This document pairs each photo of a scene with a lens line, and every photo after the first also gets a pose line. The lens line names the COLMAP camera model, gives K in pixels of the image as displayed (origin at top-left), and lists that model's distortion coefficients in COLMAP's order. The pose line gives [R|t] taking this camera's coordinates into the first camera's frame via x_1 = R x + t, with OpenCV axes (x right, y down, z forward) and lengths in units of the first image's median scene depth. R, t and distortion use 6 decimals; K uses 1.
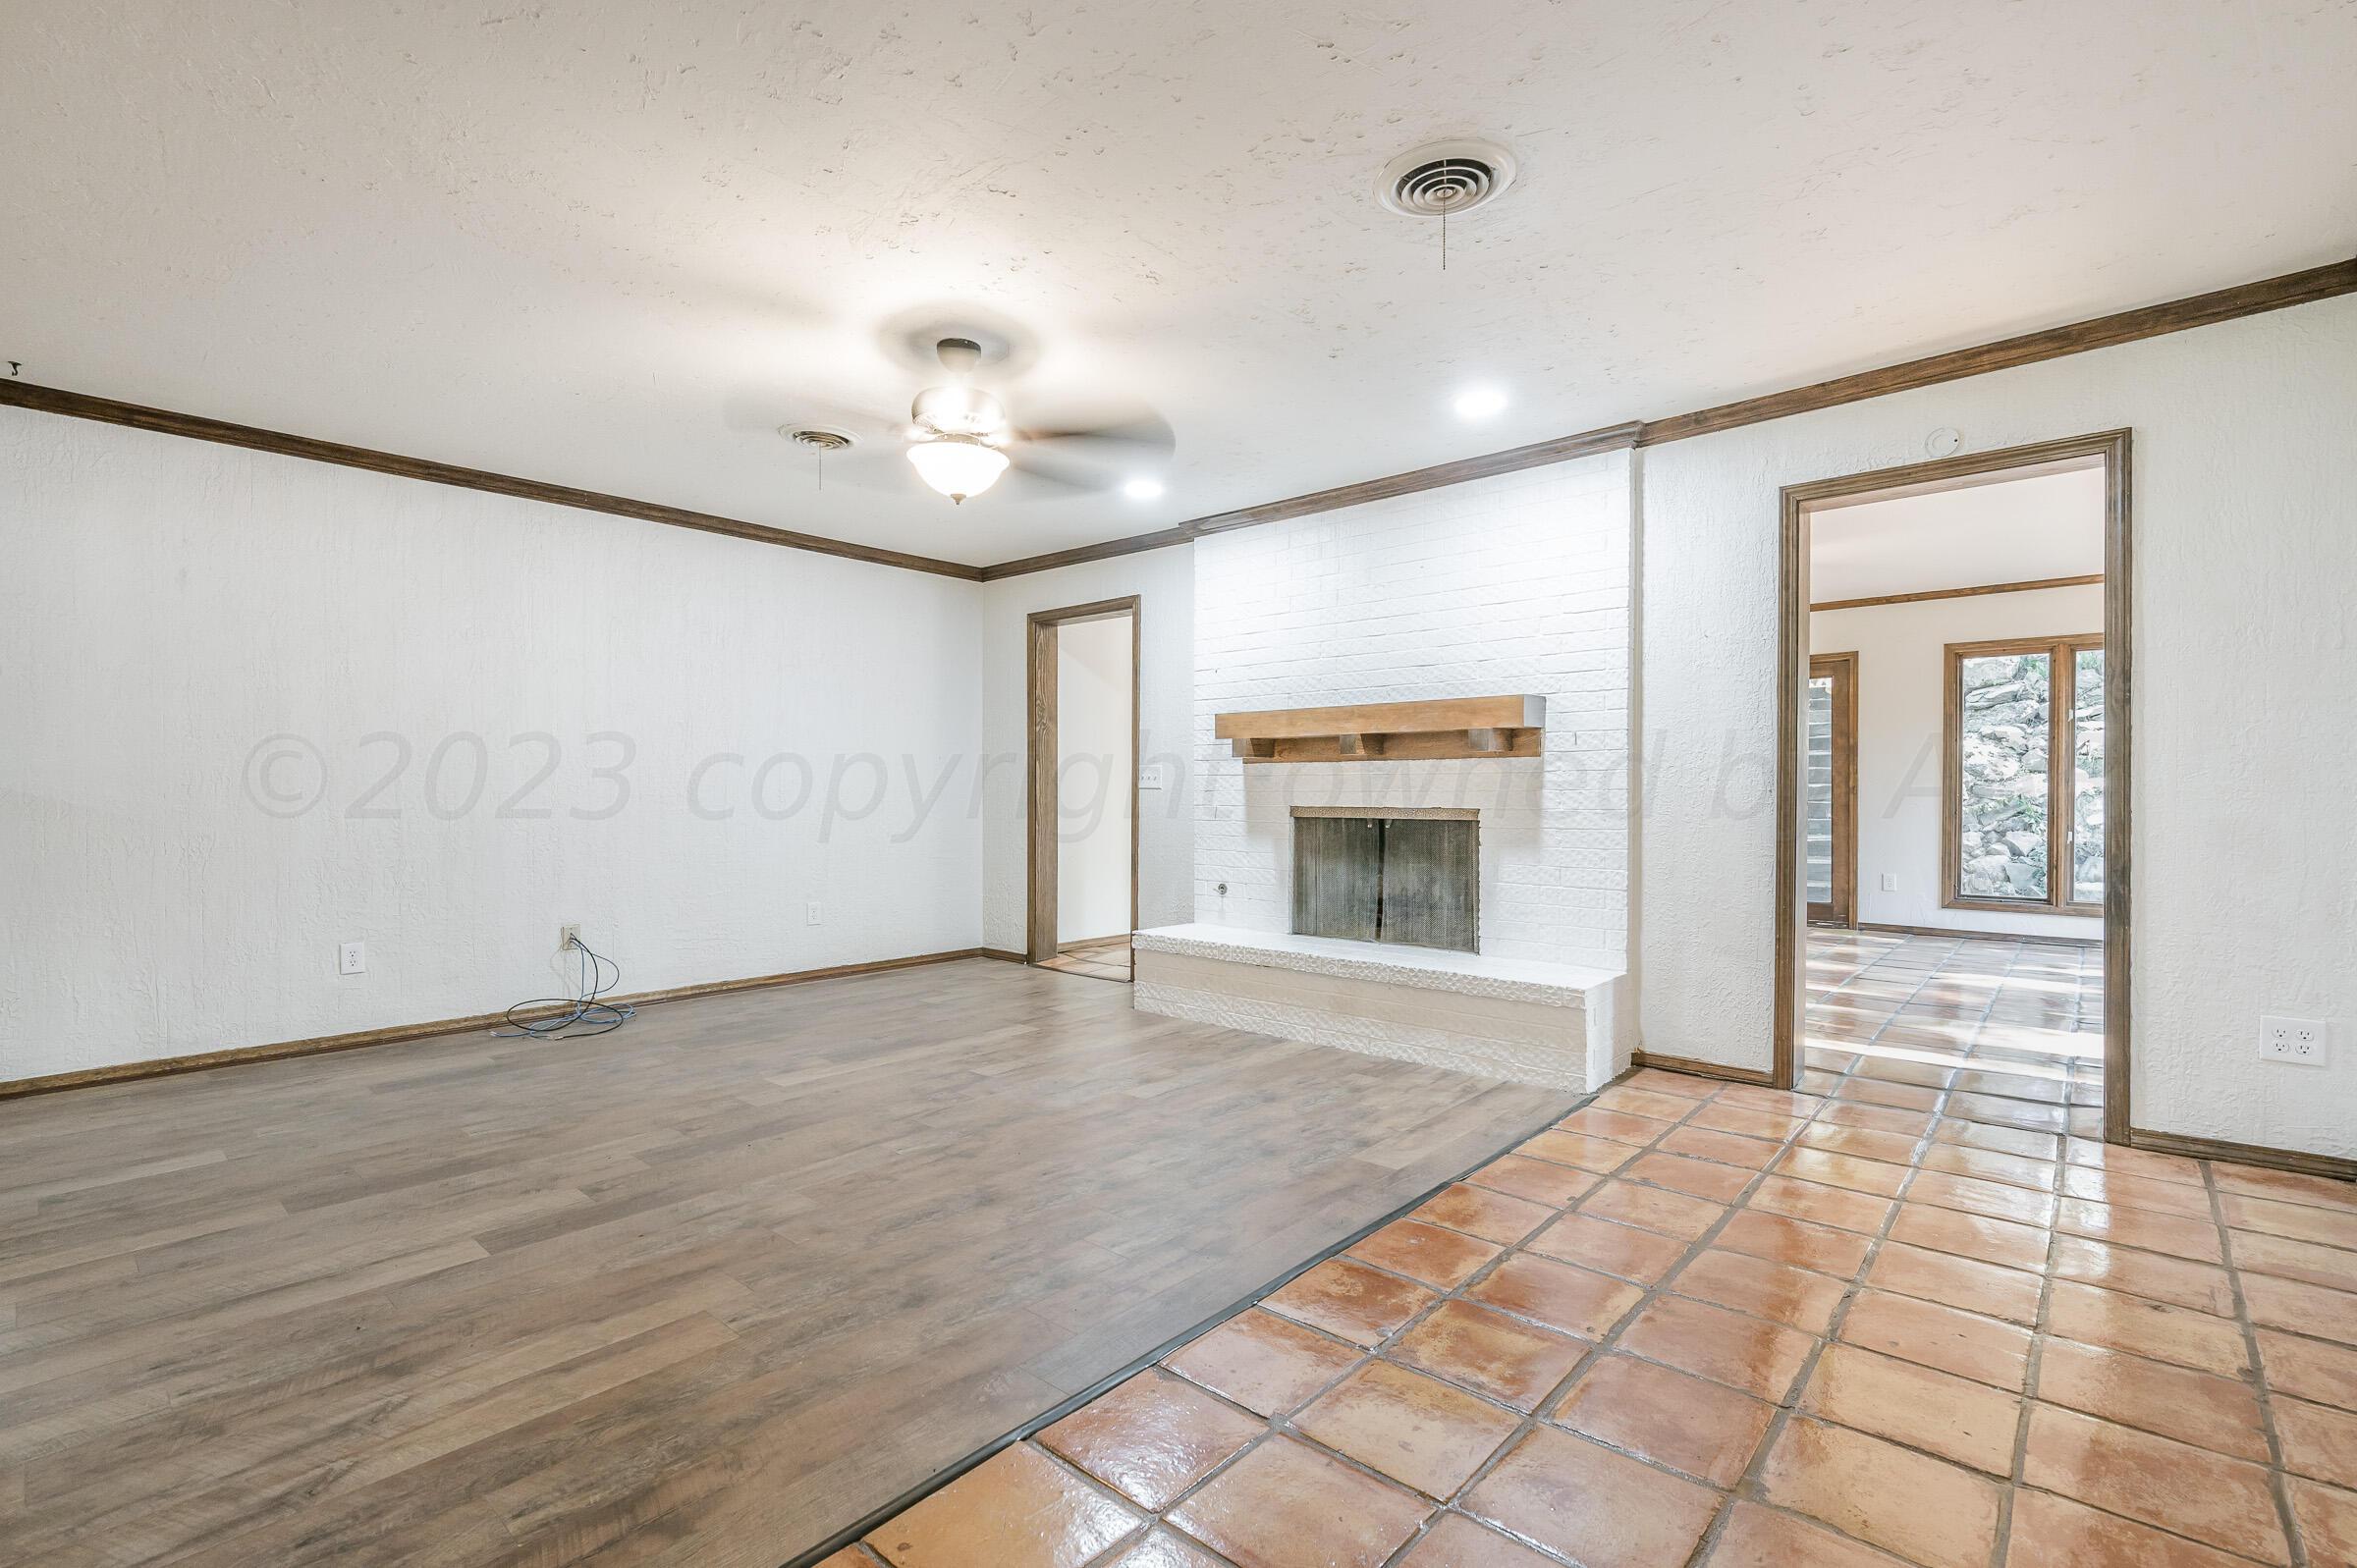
lens RADIAL K [[1067.8, 0, 1178.5], [0, 1067.8, 784.0], [0, 0, 1]] dist [-0.000649, -0.000081]
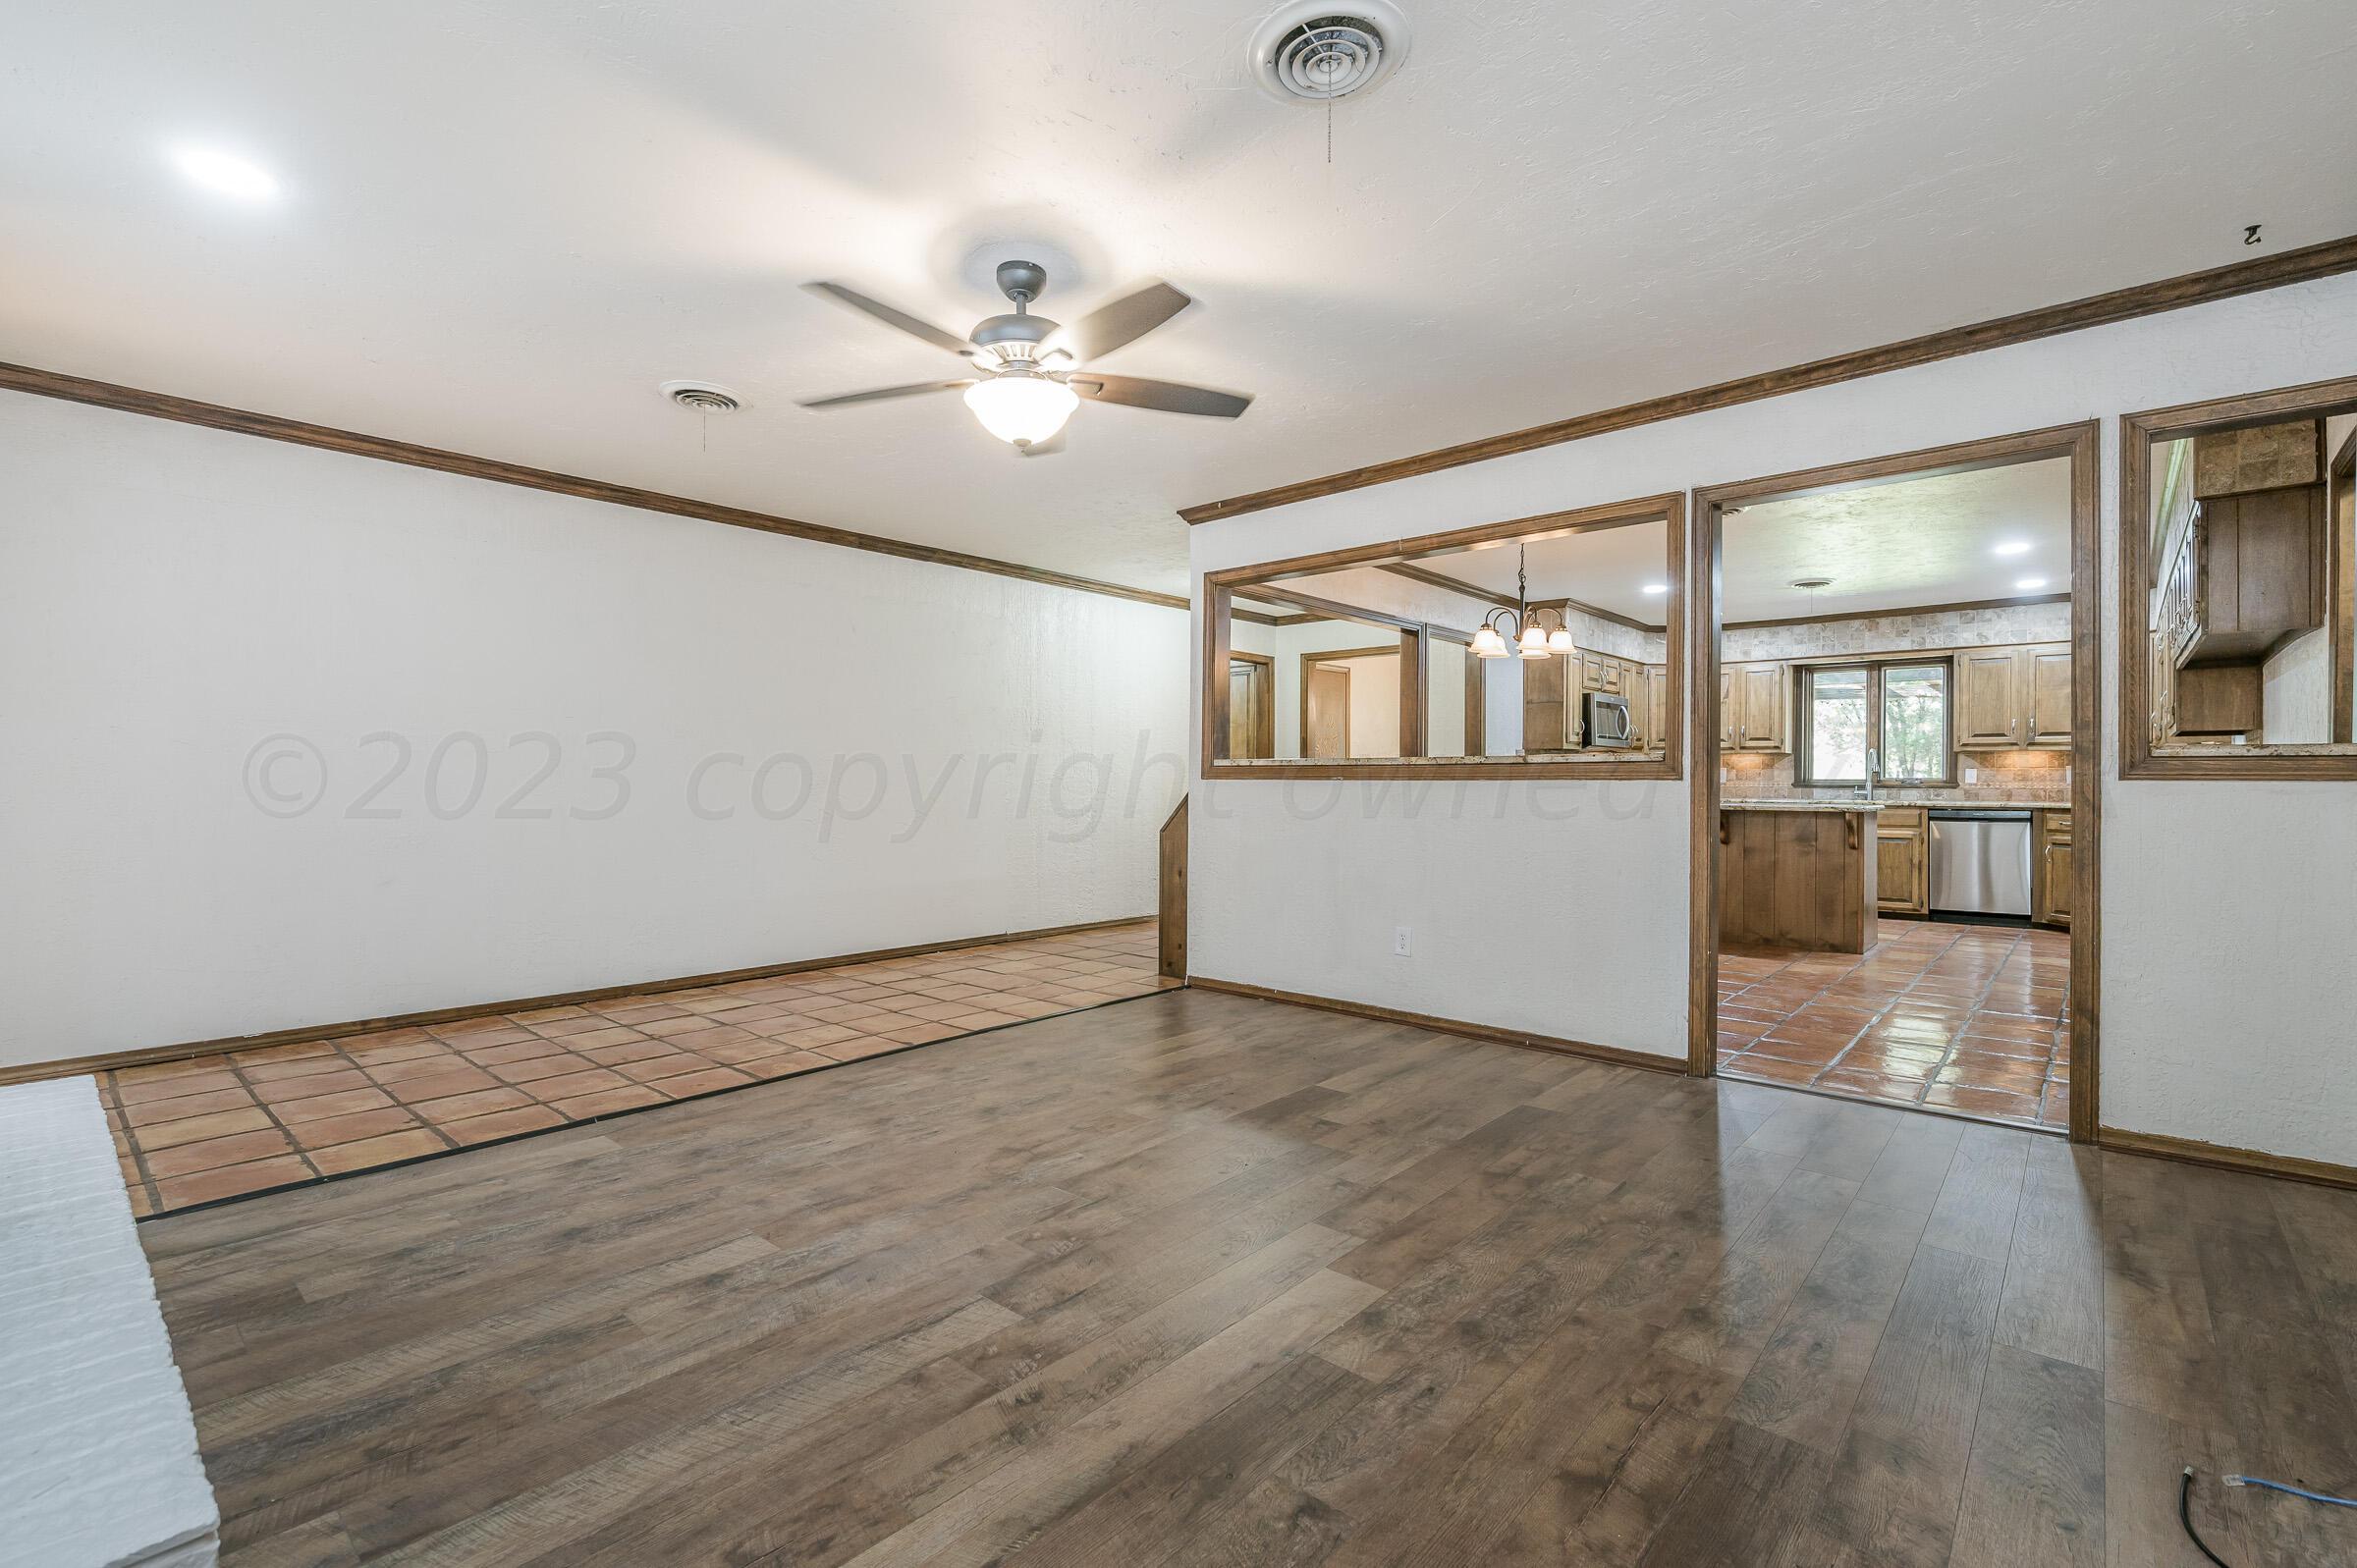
lens RADIAL K [[1067.8, 0, 1178.5], [0, 1067.8, 784.0], [0, 0, 1]] dist [-0.000649, -0.000081]
pose [[-0.999987, -0.003055, 0.004136, -0.290652], [-0.003073, 0.999987, -0.004158, 0.011201], [-0.004123, -0.004170, -0.999983, 1.616205]]
